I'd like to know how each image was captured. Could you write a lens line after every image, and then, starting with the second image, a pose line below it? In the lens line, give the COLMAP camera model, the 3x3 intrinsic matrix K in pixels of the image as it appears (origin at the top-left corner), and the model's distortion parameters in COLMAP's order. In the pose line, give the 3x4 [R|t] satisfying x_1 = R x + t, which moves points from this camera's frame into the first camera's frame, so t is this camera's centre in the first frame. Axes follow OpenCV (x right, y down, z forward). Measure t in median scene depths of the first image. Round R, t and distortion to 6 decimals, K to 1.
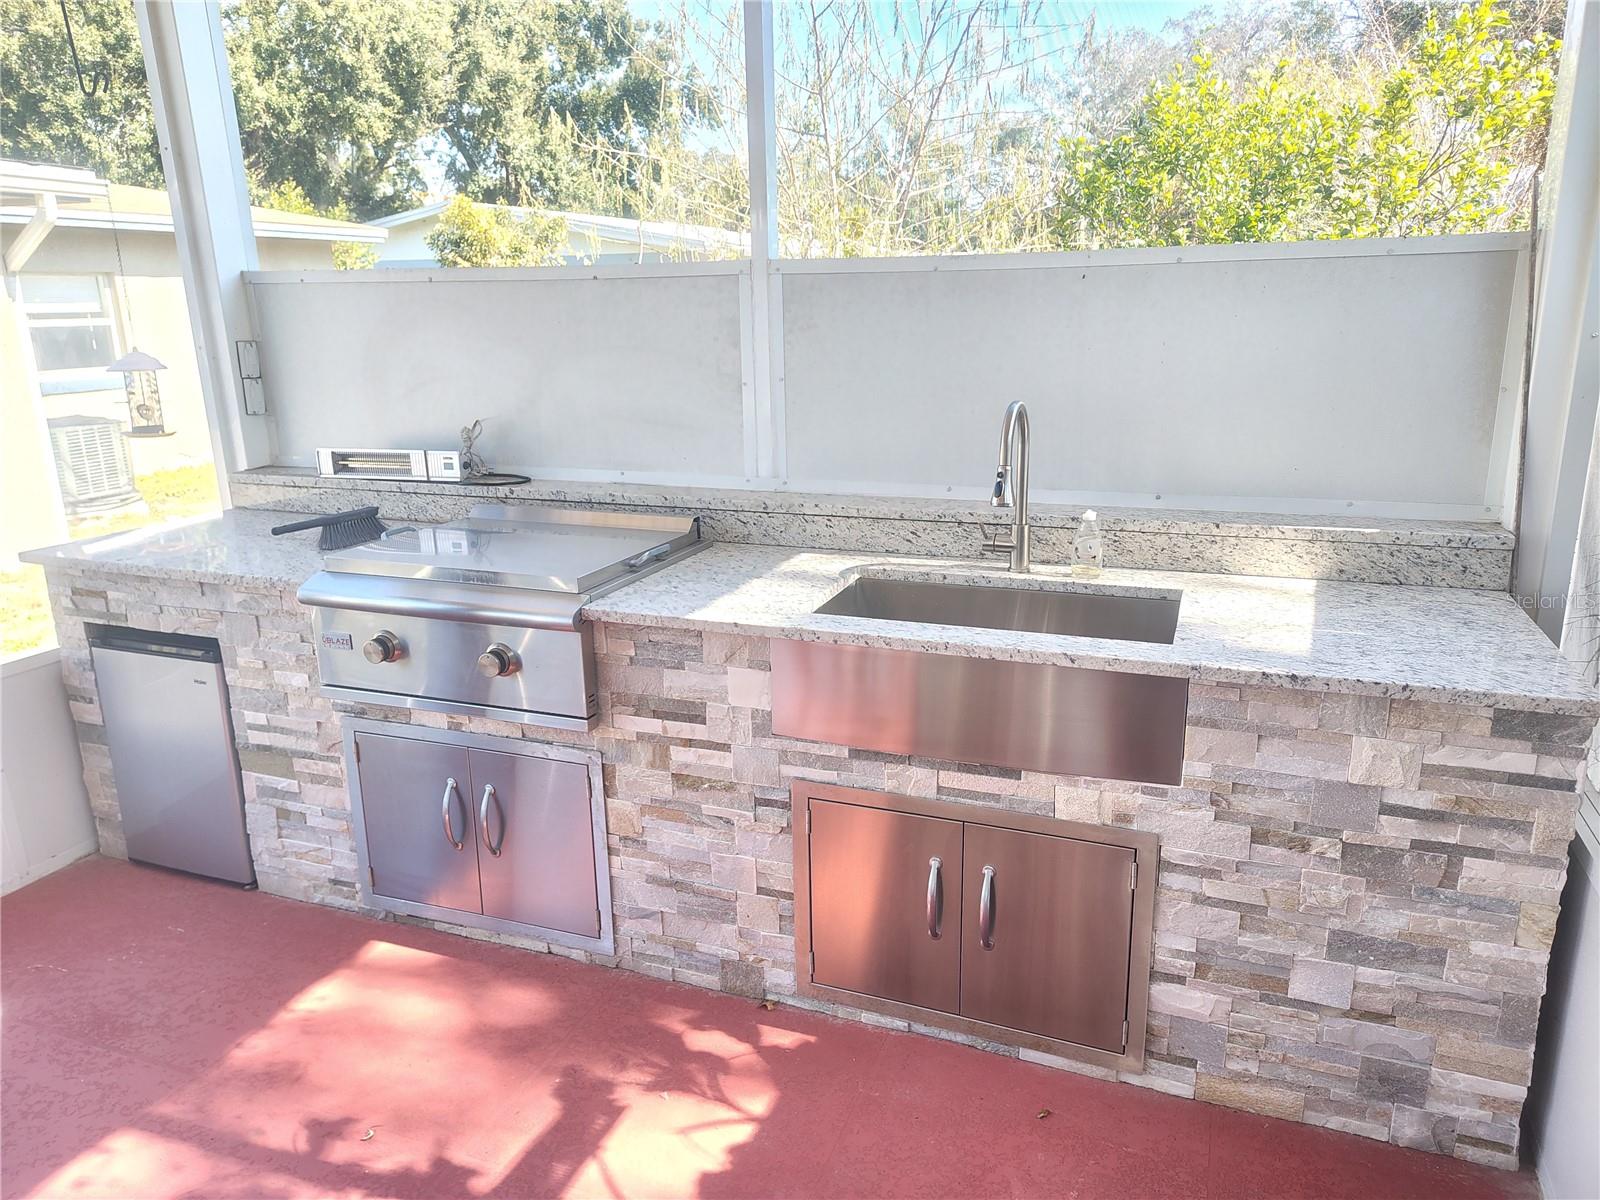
lens RADIAL K [[1088.6, 0, 807.9], [0, 1088.6, 601.8], [0, 0, 1]] dist [0.078003, -0.101774]
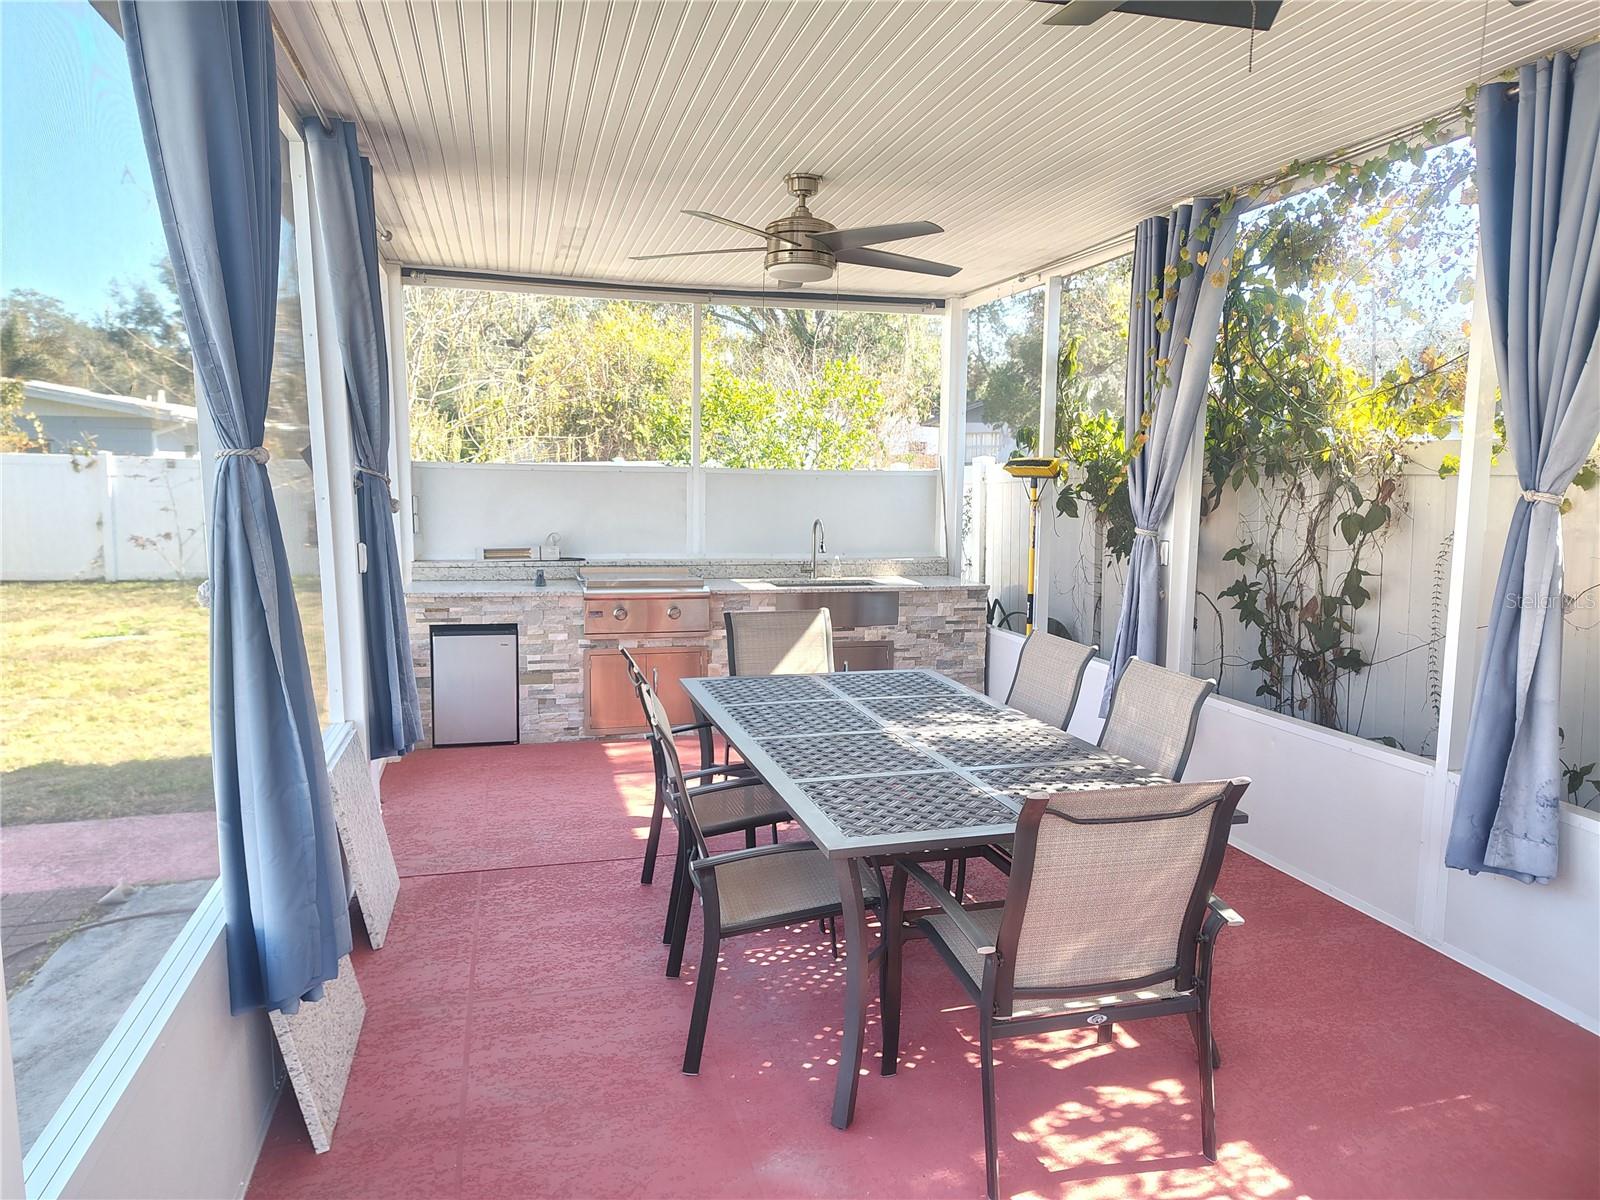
lens RADIAL K [[1100.4, 0, 812.6], [0, 1100.4, 601.1], [0, 0, 1]] dist [0.055038, -0.062699]
pose [[0.808617, -0.041042, 0.586902, -1.555315], [0.128864, 0.985696, -0.108615, 0.354301], [-0.574049, 0.163458, 0.802340, -1.336975]]
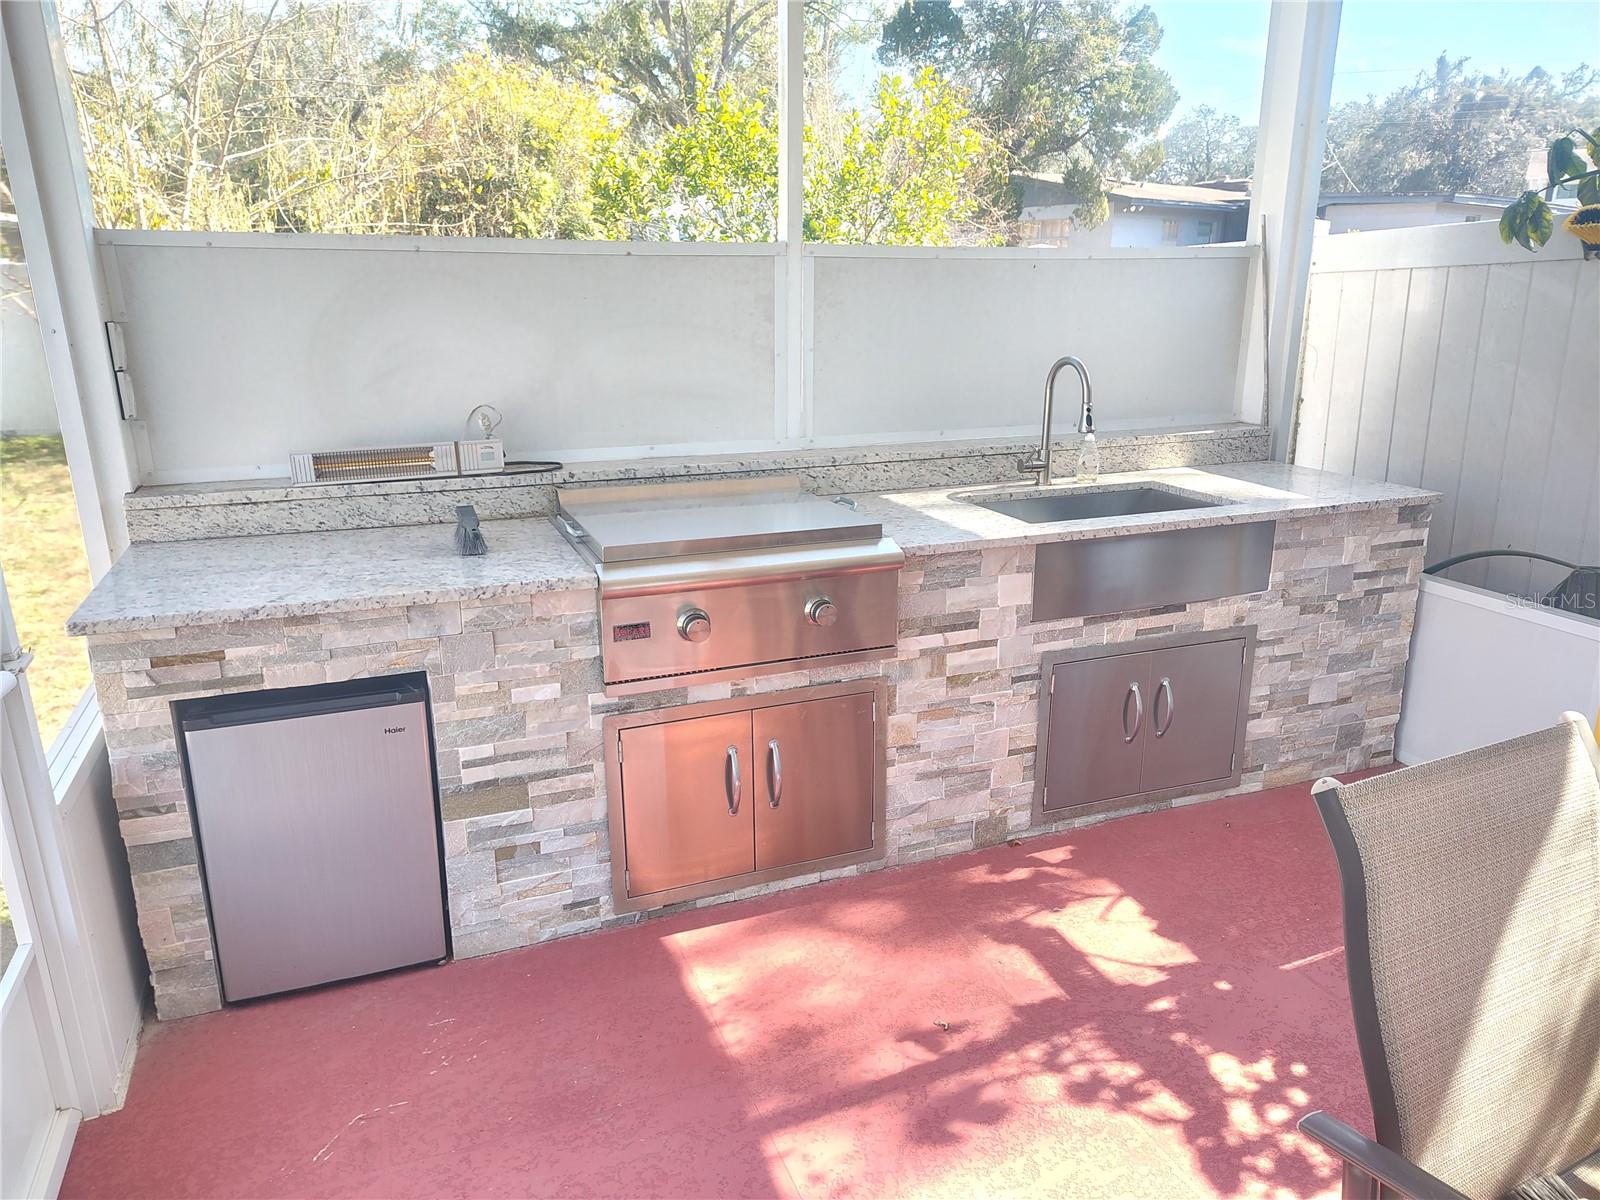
lens RADIAL K [[1088.6, 0, 807.9], [0, 1088.6, 601.8], [0, 0, 1]] dist [0.078003, -0.101774]
pose [[0.736307, -0.174511, 0.653757, -0.971543], [0.166586, 0.983184, 0.074827, -0.037414], [-0.655822, 0.053811, 0.752996, 0.192143]]
